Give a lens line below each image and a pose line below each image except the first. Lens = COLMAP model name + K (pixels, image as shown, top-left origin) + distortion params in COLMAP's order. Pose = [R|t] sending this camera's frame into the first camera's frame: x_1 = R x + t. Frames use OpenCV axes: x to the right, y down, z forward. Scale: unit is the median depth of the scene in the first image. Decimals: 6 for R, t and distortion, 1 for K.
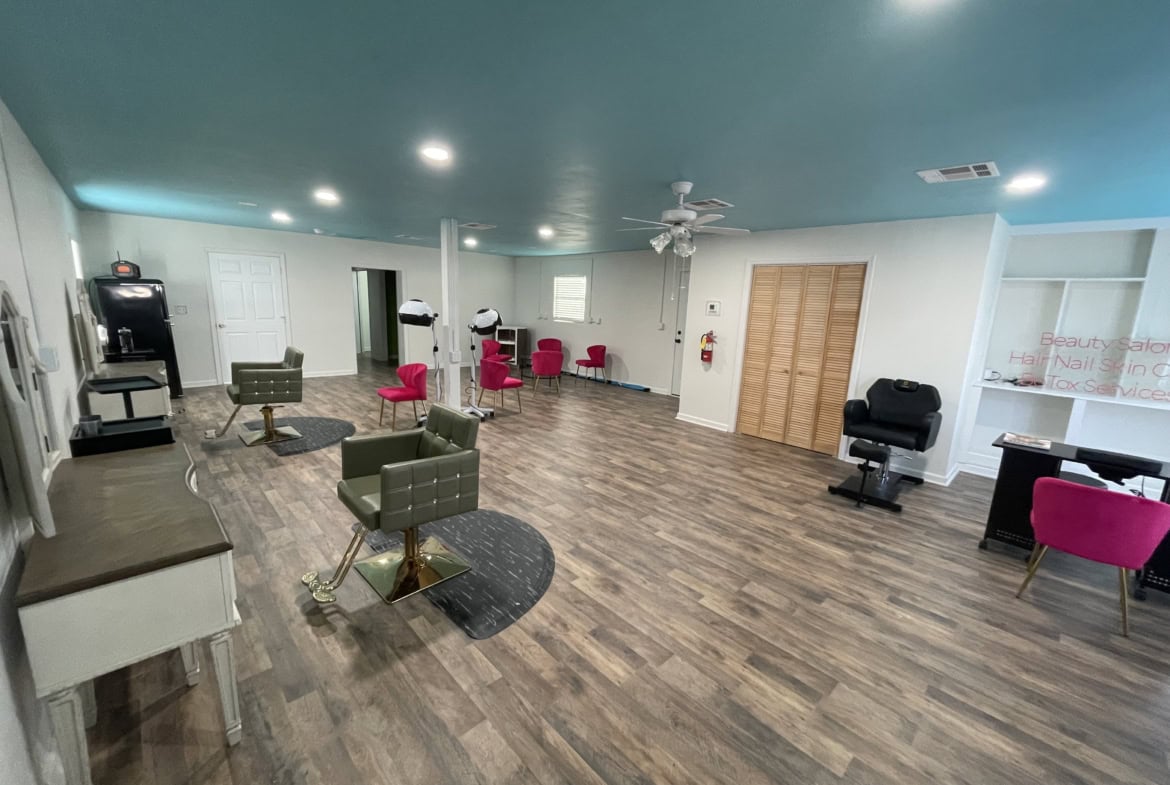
lens RADIAL K [[470.7, 0, 585.0], [0, 470.7, 392.5], [0, 0, 1]] dist [-0.002935, -0.000467]
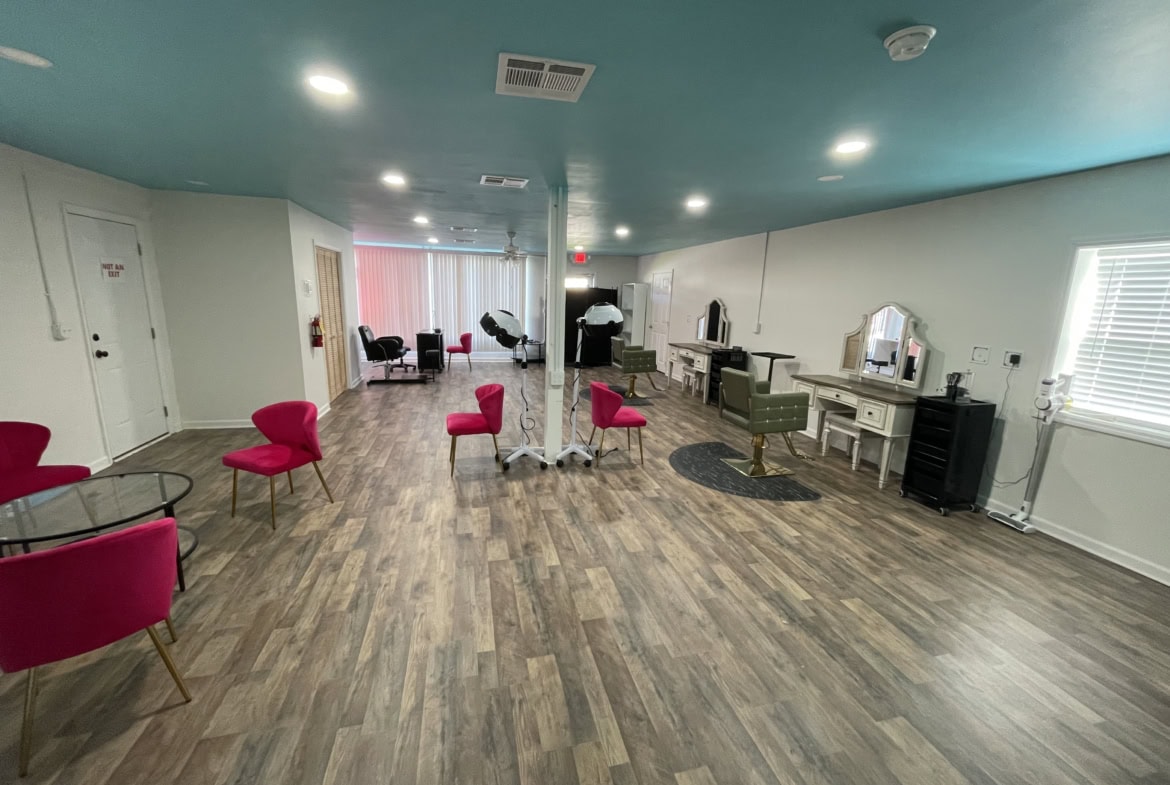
lens RADIAL K [[470.7, 0, 585.0], [0, 470.7, 392.5], [0, 0, 1]] dist [-0.002935, -0.000467]
pose [[-0.868291, -0.165636, 0.467584, -1.098396], [0.033681, 0.920745, 0.388708, -0.552150], [-0.494910, 0.353261, -0.793896, 2.556114]]
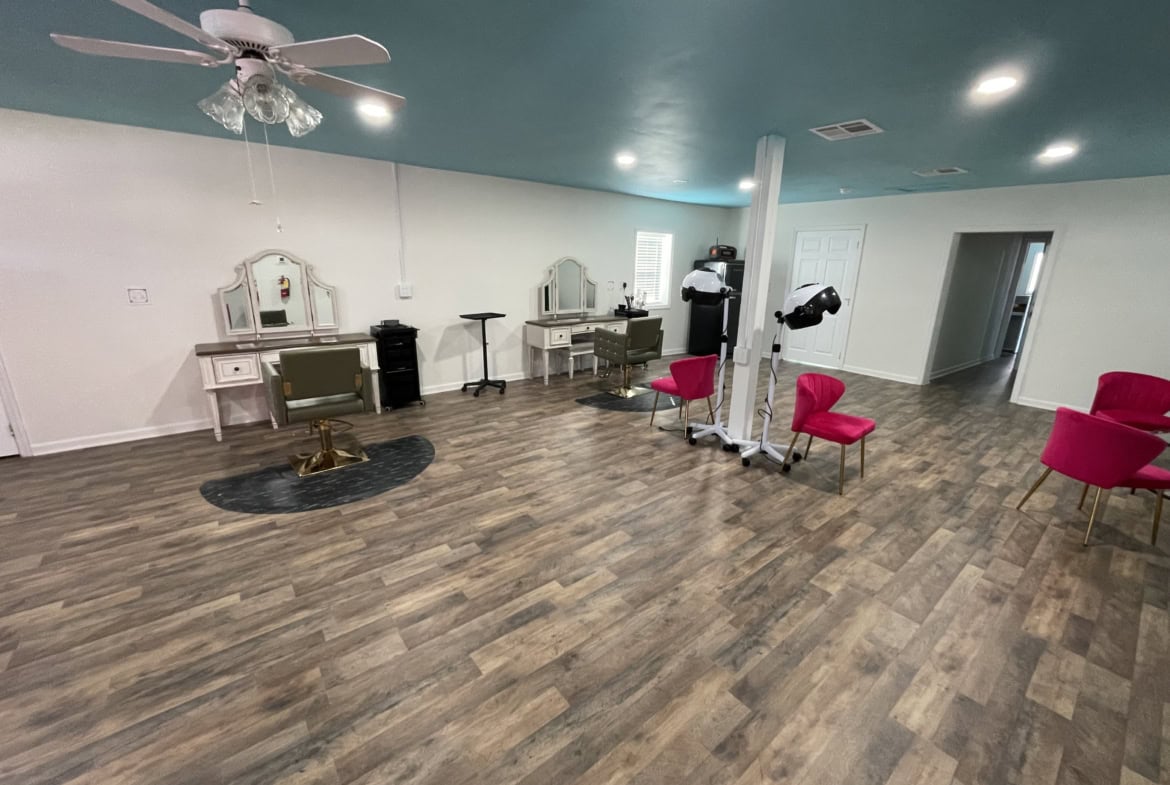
lens RADIAL K [[470.7, 0, 585.0], [0, 470.7, 392.5], [0, 0, 1]] dist [-0.002935, -0.000467]
pose [[-0.080904, 0.228216, -0.970243, 0.634949], [-0.220961, 0.945106, 0.240729, -0.220749], [0.971921, 0.233862, -0.026036, 1.311122]]
